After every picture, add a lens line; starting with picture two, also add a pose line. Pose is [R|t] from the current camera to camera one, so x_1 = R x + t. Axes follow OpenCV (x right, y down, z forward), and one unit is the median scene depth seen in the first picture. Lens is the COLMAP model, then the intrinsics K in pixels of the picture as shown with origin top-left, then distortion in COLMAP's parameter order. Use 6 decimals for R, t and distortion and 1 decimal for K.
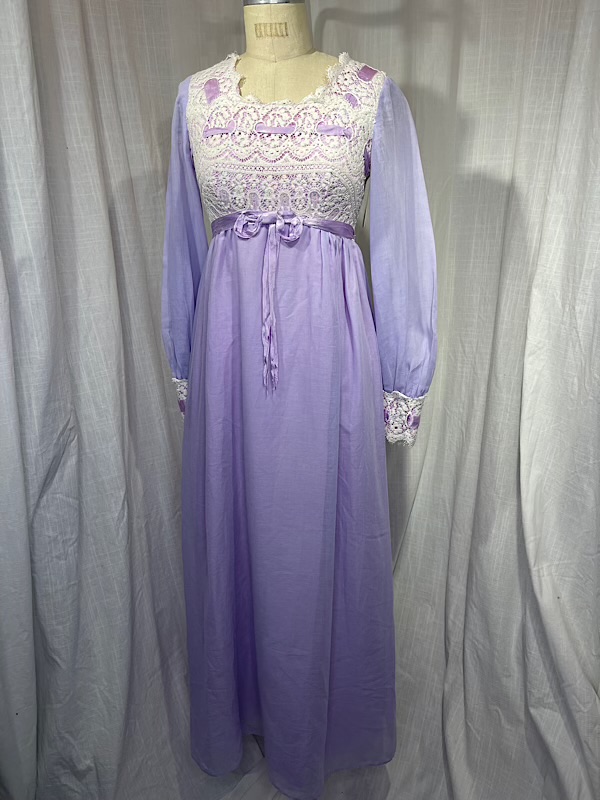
lens RADIAL K [[588.0, 0, 301.9], [0, 588.0, 406.3], [0, 0, 1]] dist [0.003227, -0.053050]
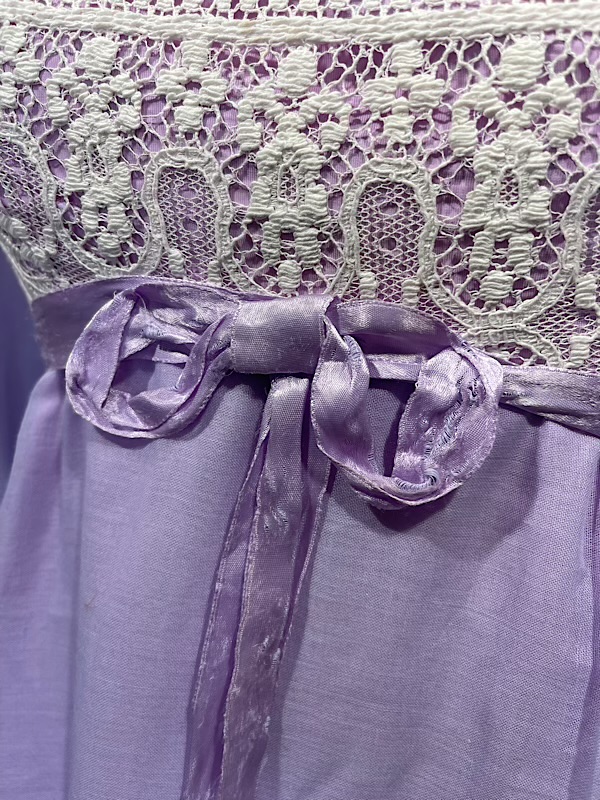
lens RADIAL K [[598.8, 0, 300.0], [0, 598.8, 400.0], [0, 0, 1]] dist [0.005661, -0.056917]
pose [[0.978278, 0.117968, -0.170456, -0.020799], [-0.135845, 0.985940, -0.097301, -0.291991], [0.156581, 0.118343, 0.980550, 0.855747]]
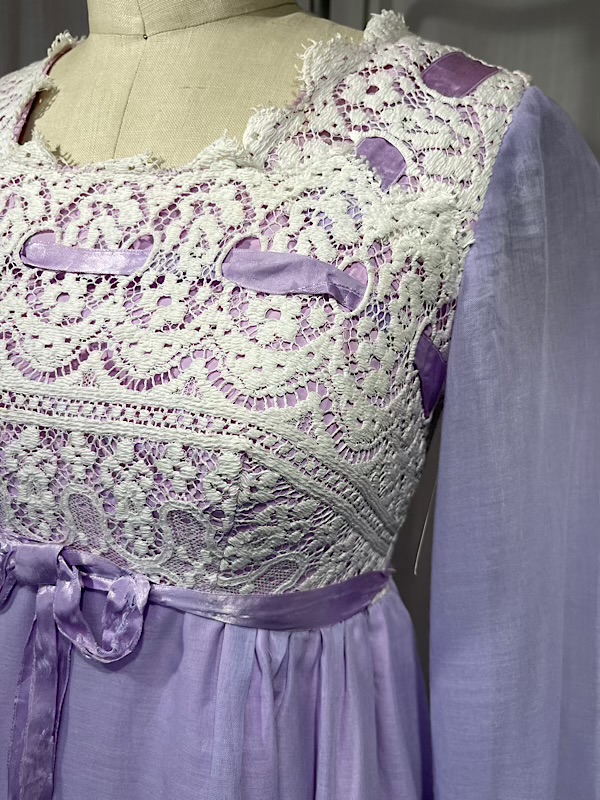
lens RADIAL K [[598.8, 0, 300.0], [0, 598.8, 400.0], [0, 0, 1]] dist [0.005661, -0.056917]
pose [[0.973485, 0.094580, -0.208280, 0.114400], [-0.121902, 0.984954, -0.122493, -0.378991], [0.193561, 0.144635, 0.970368, 0.747813]]
